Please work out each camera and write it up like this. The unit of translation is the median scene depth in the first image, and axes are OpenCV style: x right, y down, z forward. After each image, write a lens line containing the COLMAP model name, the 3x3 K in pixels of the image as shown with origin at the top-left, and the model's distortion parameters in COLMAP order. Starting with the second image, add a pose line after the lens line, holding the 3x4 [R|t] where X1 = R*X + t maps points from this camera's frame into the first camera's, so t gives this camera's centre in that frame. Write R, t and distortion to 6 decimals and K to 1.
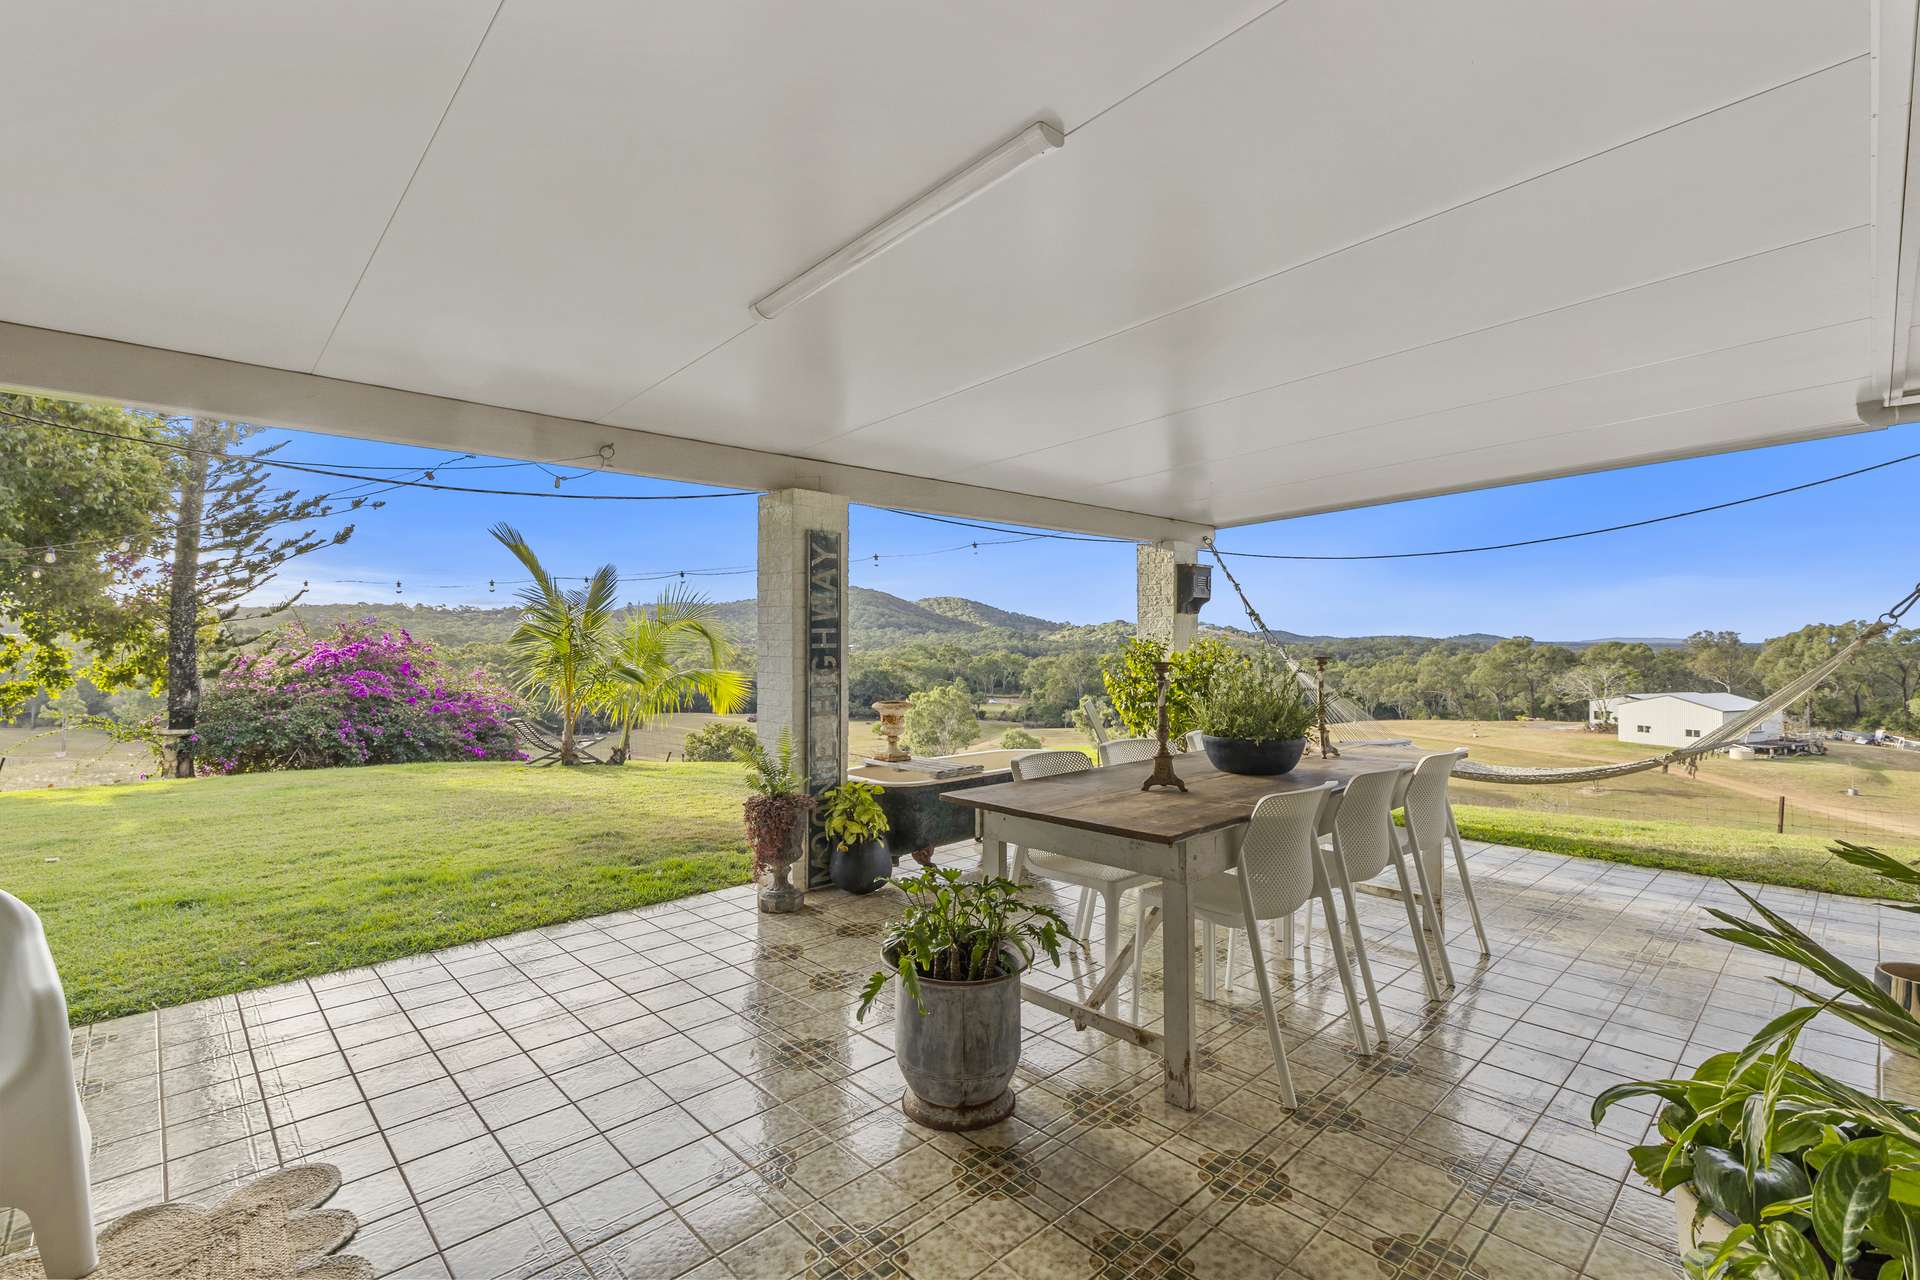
lens RADIAL K [[863.9, 0, 957.6], [0, 863.9, 629.1], [0, 0, 1]] dist [0.002556, 0.000093]
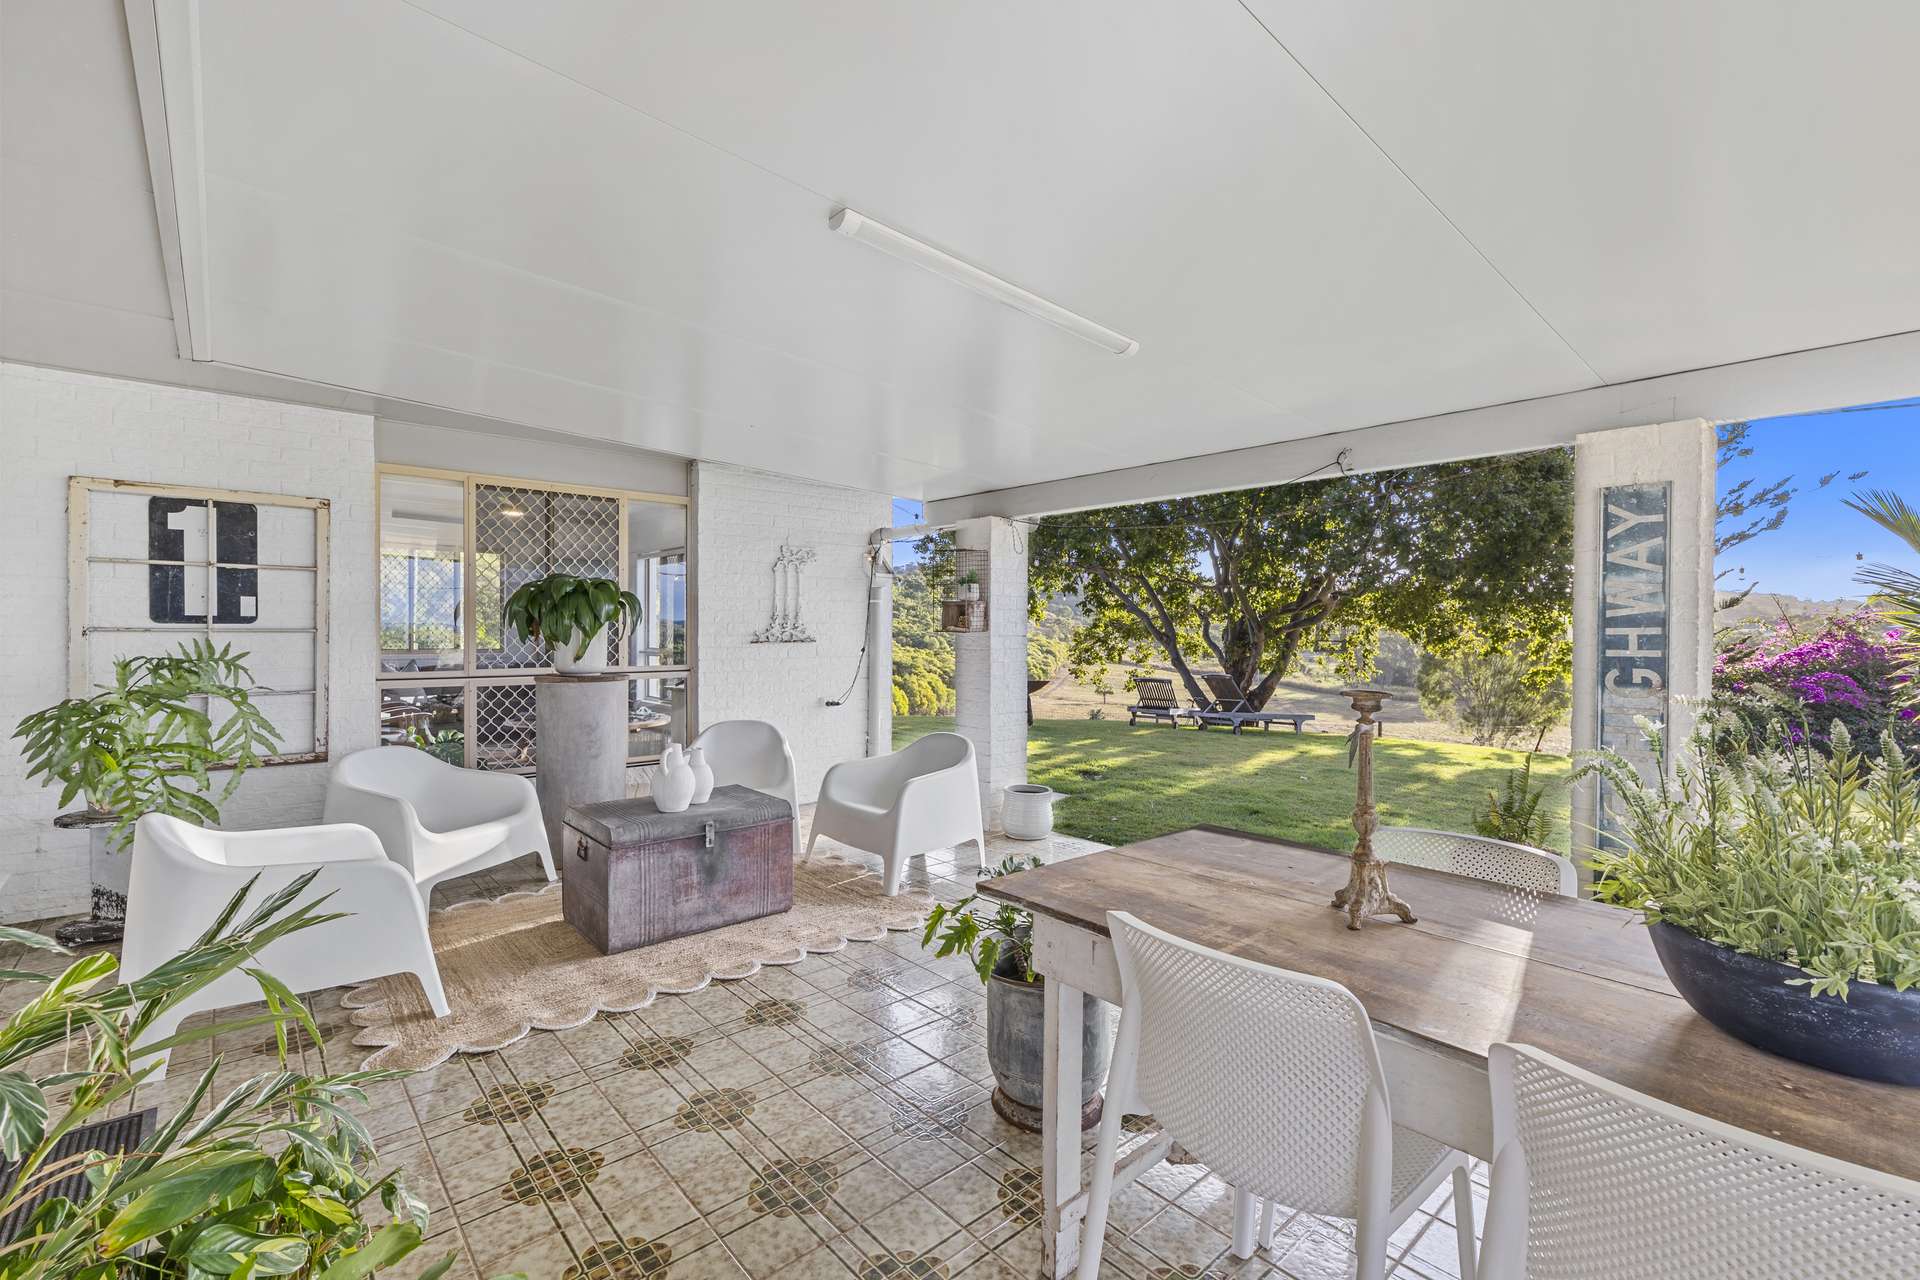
lens RADIAL K [[824.1, 0, 958.2], [0, 824.1, 643.9], [0, 0, 1]] dist [-0.002701, -0.000085]
pose [[-0.006138, 0.021266, -0.999755, 0.492929], [0.002243, 0.999772, 0.021253, -0.003031], [0.999979, -0.002112, -0.006184, 0.471517]]
